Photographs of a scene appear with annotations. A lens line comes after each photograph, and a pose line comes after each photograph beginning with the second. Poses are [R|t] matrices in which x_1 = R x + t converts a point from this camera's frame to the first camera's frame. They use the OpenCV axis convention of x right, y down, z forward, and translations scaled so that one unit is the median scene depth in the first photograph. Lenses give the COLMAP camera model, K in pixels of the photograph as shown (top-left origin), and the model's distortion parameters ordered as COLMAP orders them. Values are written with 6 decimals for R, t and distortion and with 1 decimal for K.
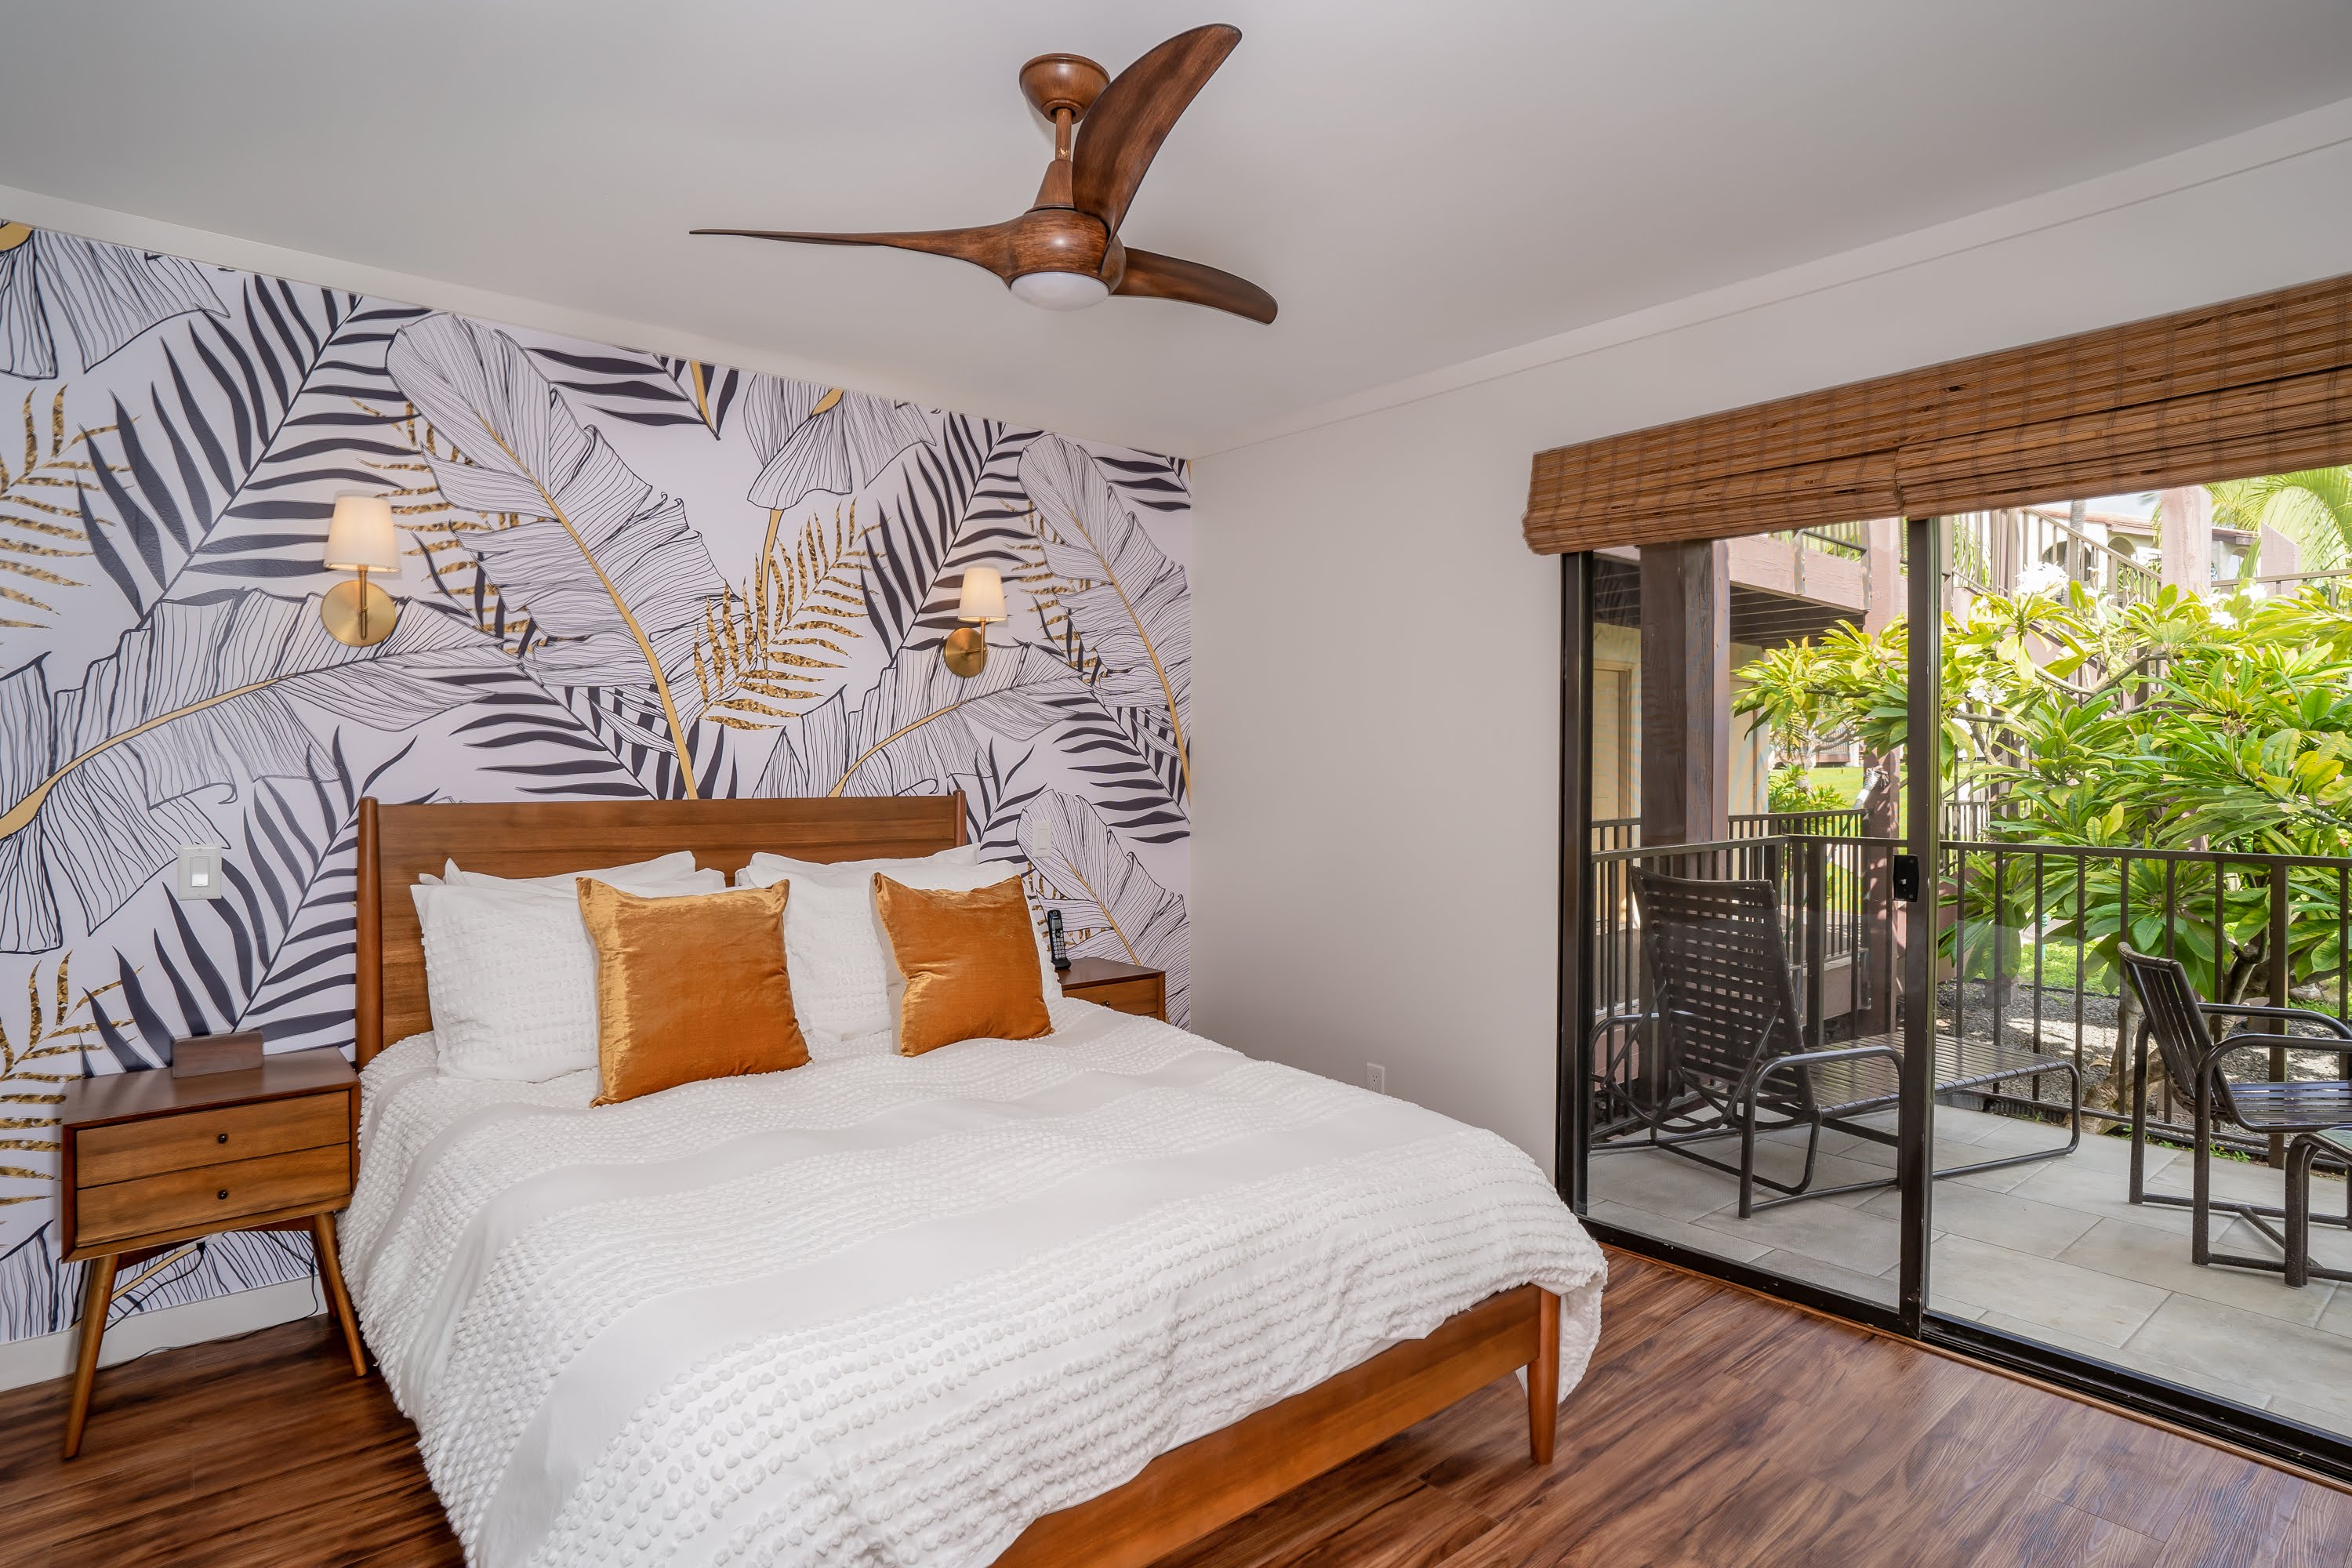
lens RADIAL K [[1239.8, 0, 1183.8], [0, 1239.8, 766.5], [0, 0, 1]] dist [-0.034705, 0.017873]
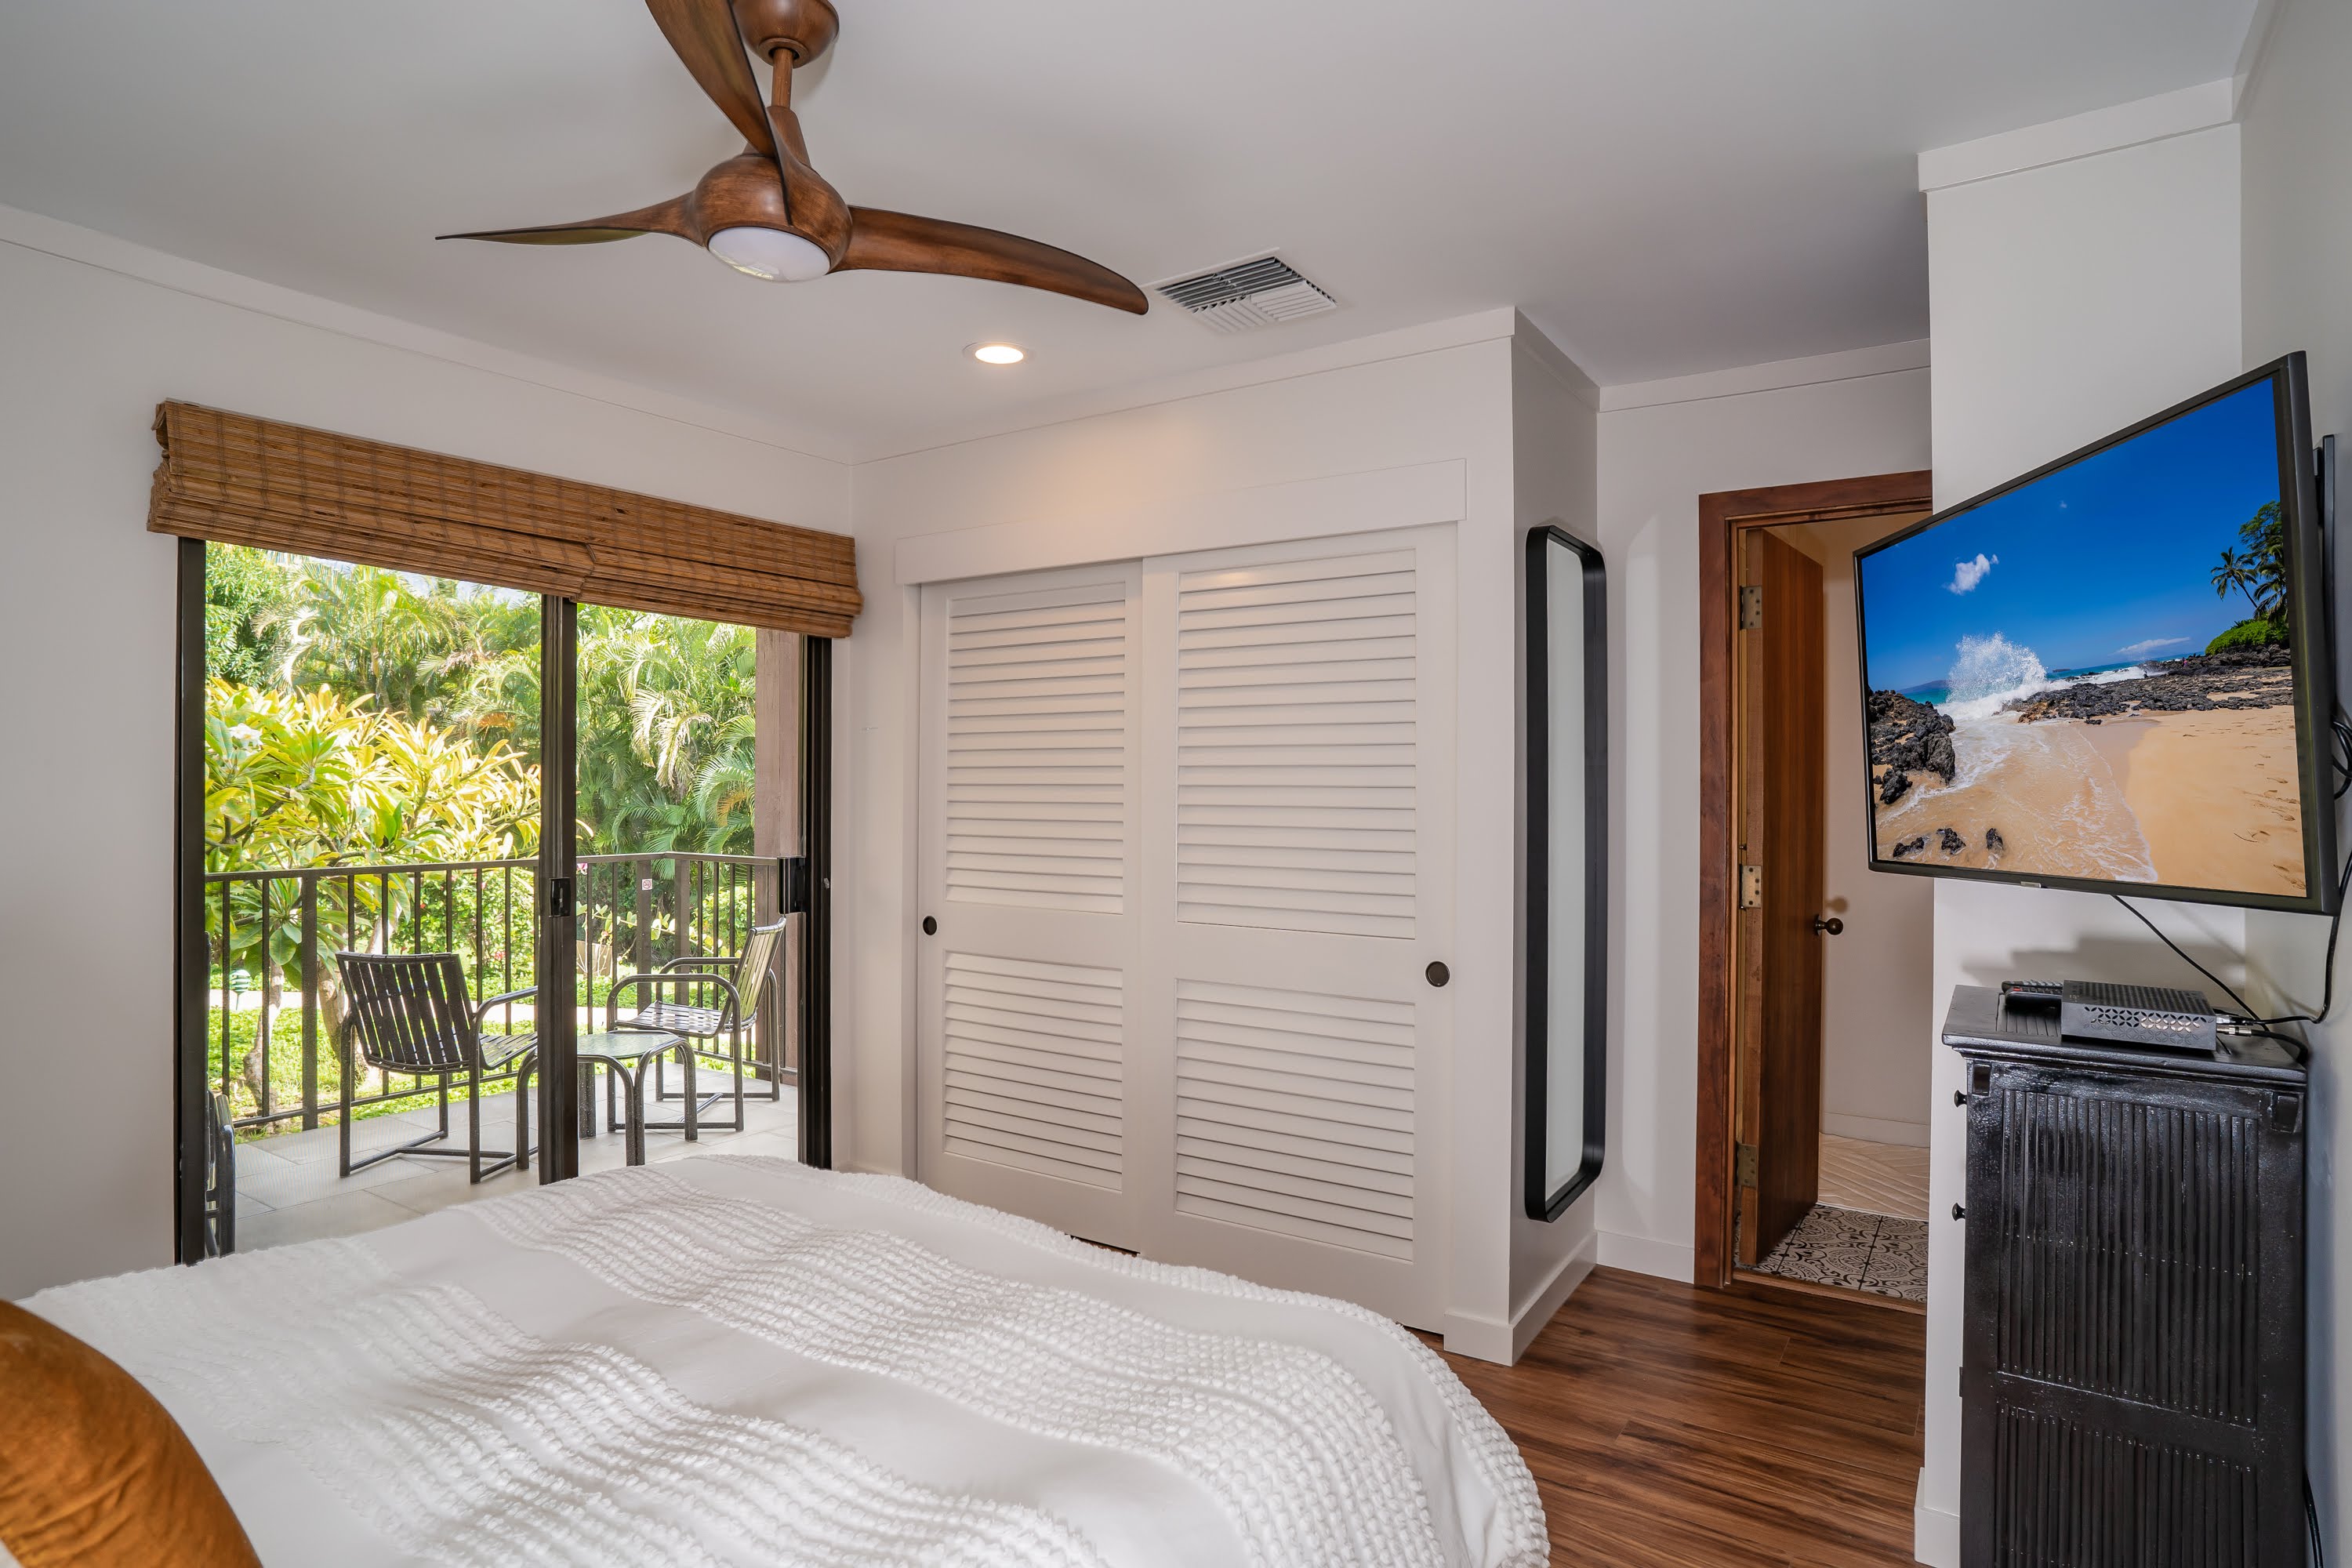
lens RADIAL K [[1239.8, 0, 1177.5], [0, 1239.8, 795.3], [0, 0, 1]] dist [-0.034705, 0.017873]
pose [[-0.269863, -0.015761, 0.962770, -0.578206], [-0.000768, 0.999869, 0.016153, -0.024389], [-0.962898, 0.003620, -0.269840, 0.590054]]
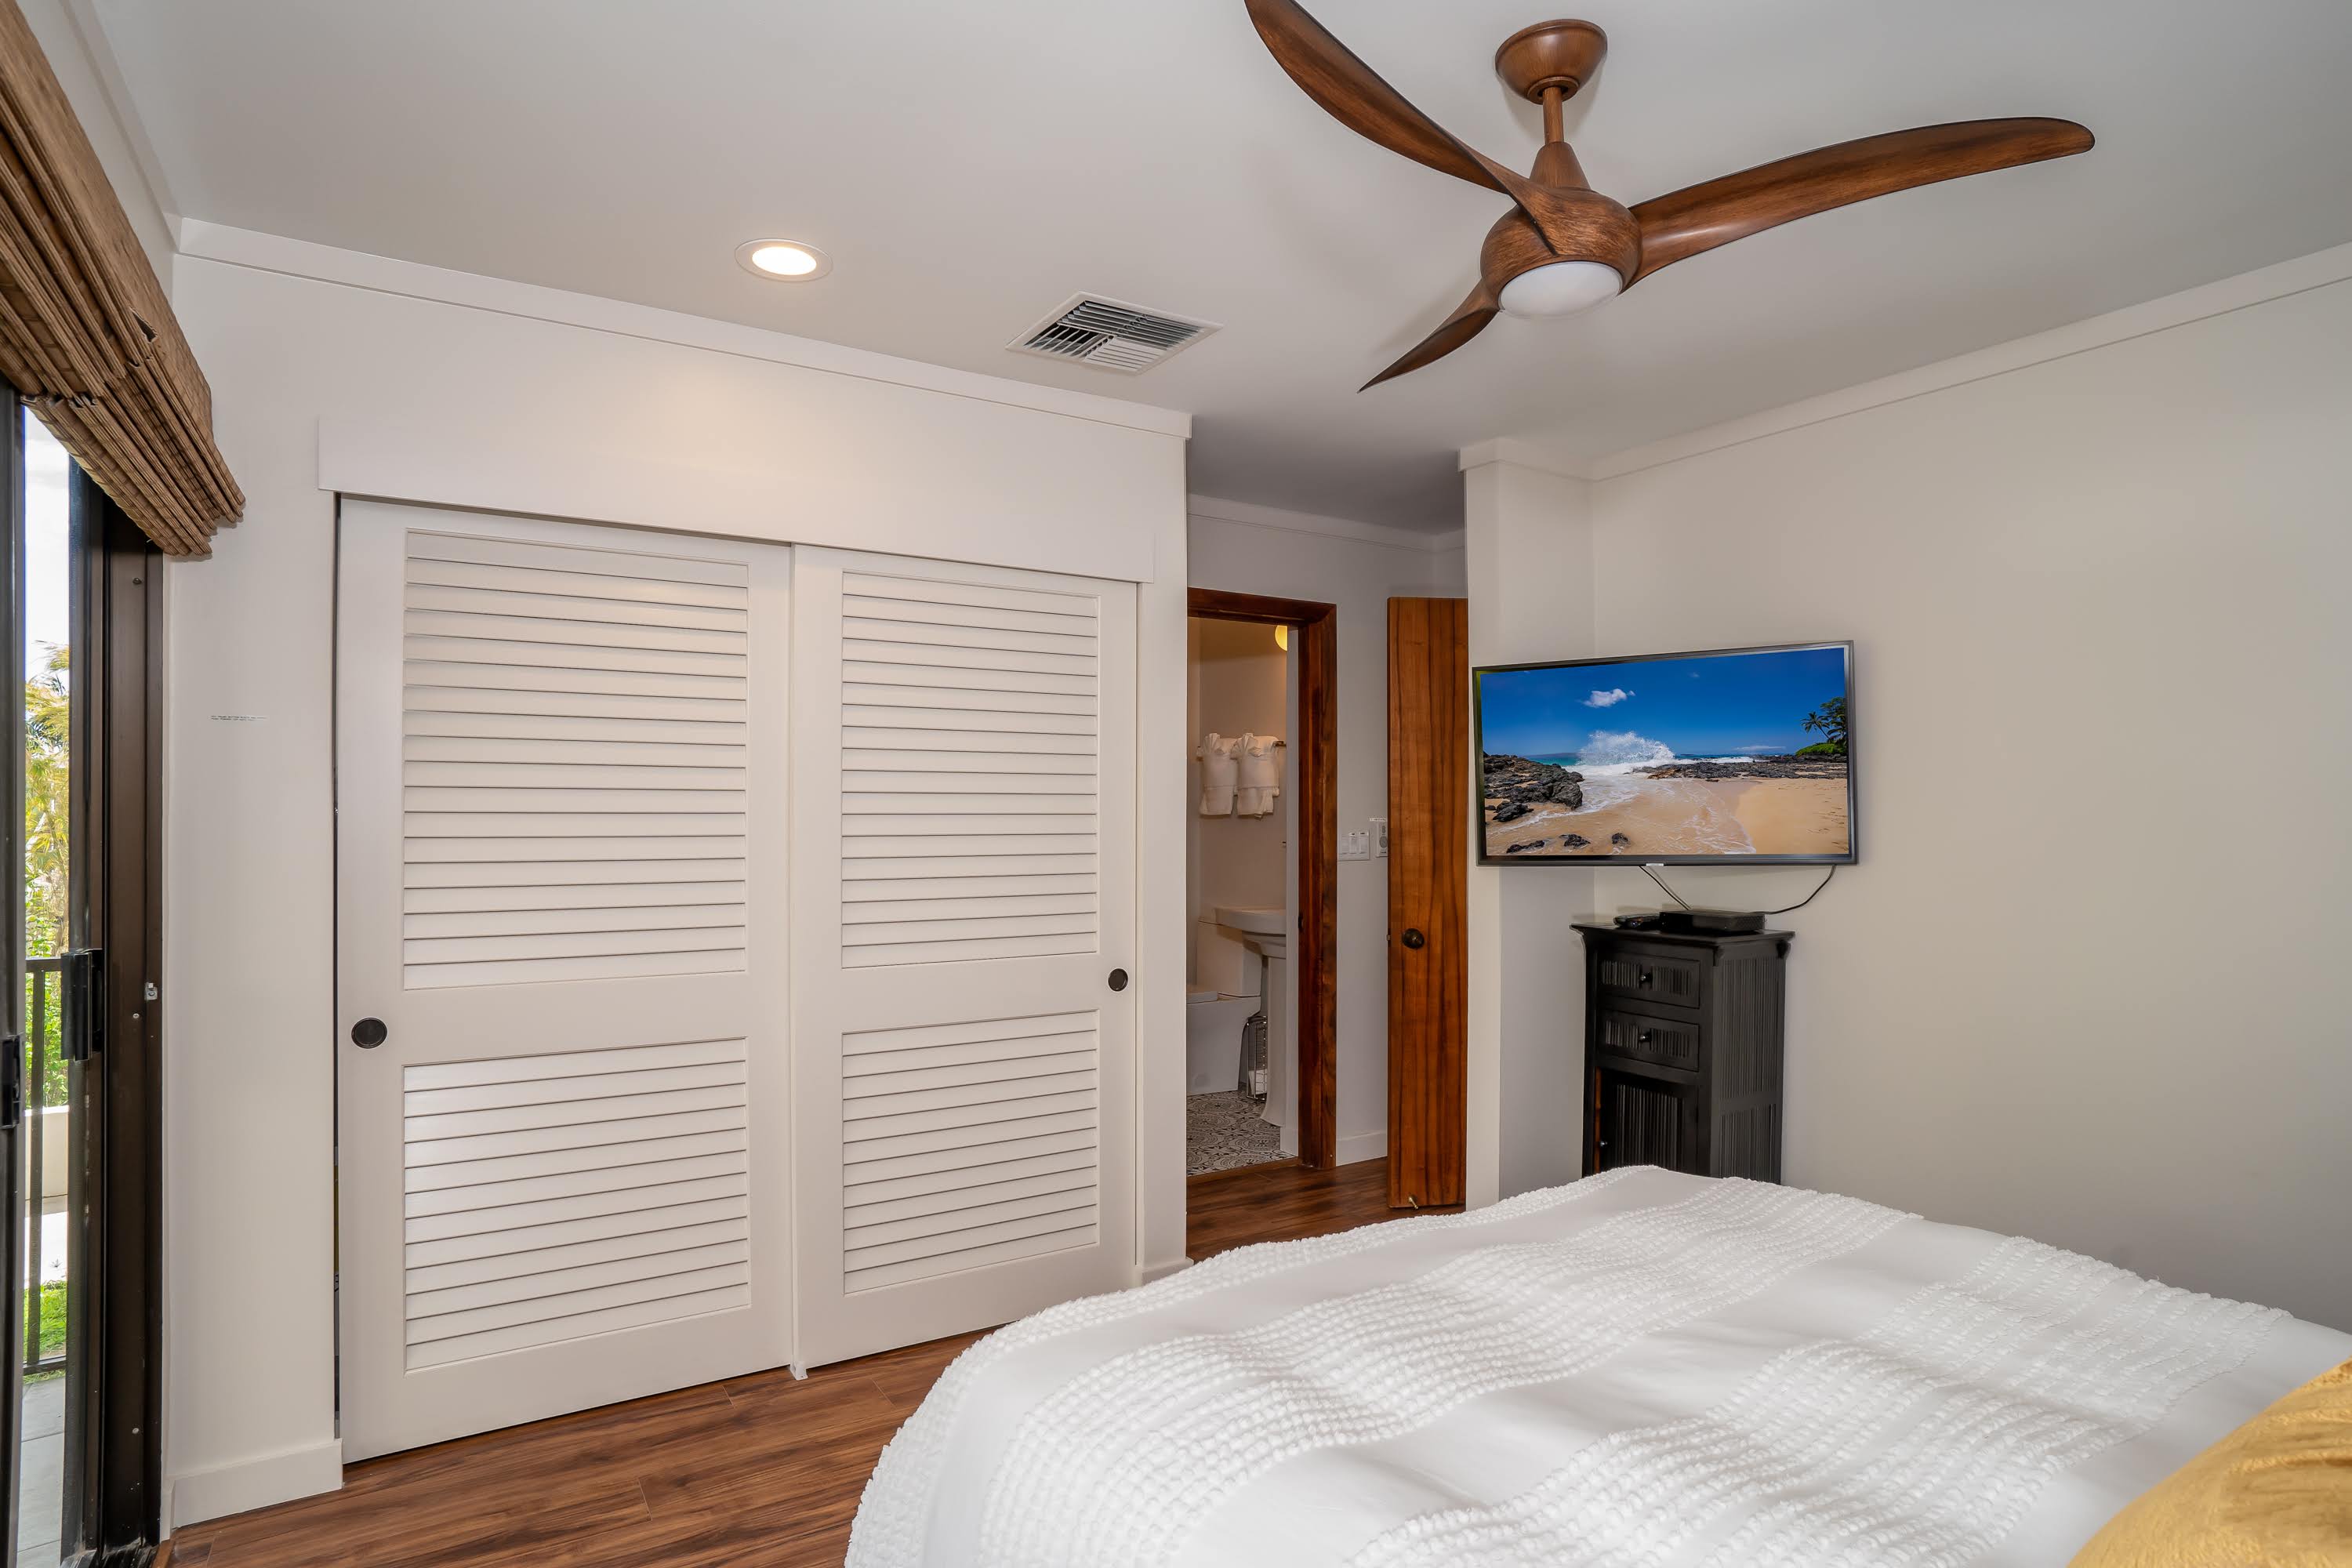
lens RADIAL K [[1239.8, 0, 1171.6], [0, 1239.8, 823.4], [0, 0, 1]] dist [-0.034705, 0.017873]
pose [[-0.987717, -0.007917, 0.156051, 0.013180], [-0.006432, 0.999929, 0.010020, -0.018129], [-0.156119, 0.008894, -0.987698, 1.142747]]
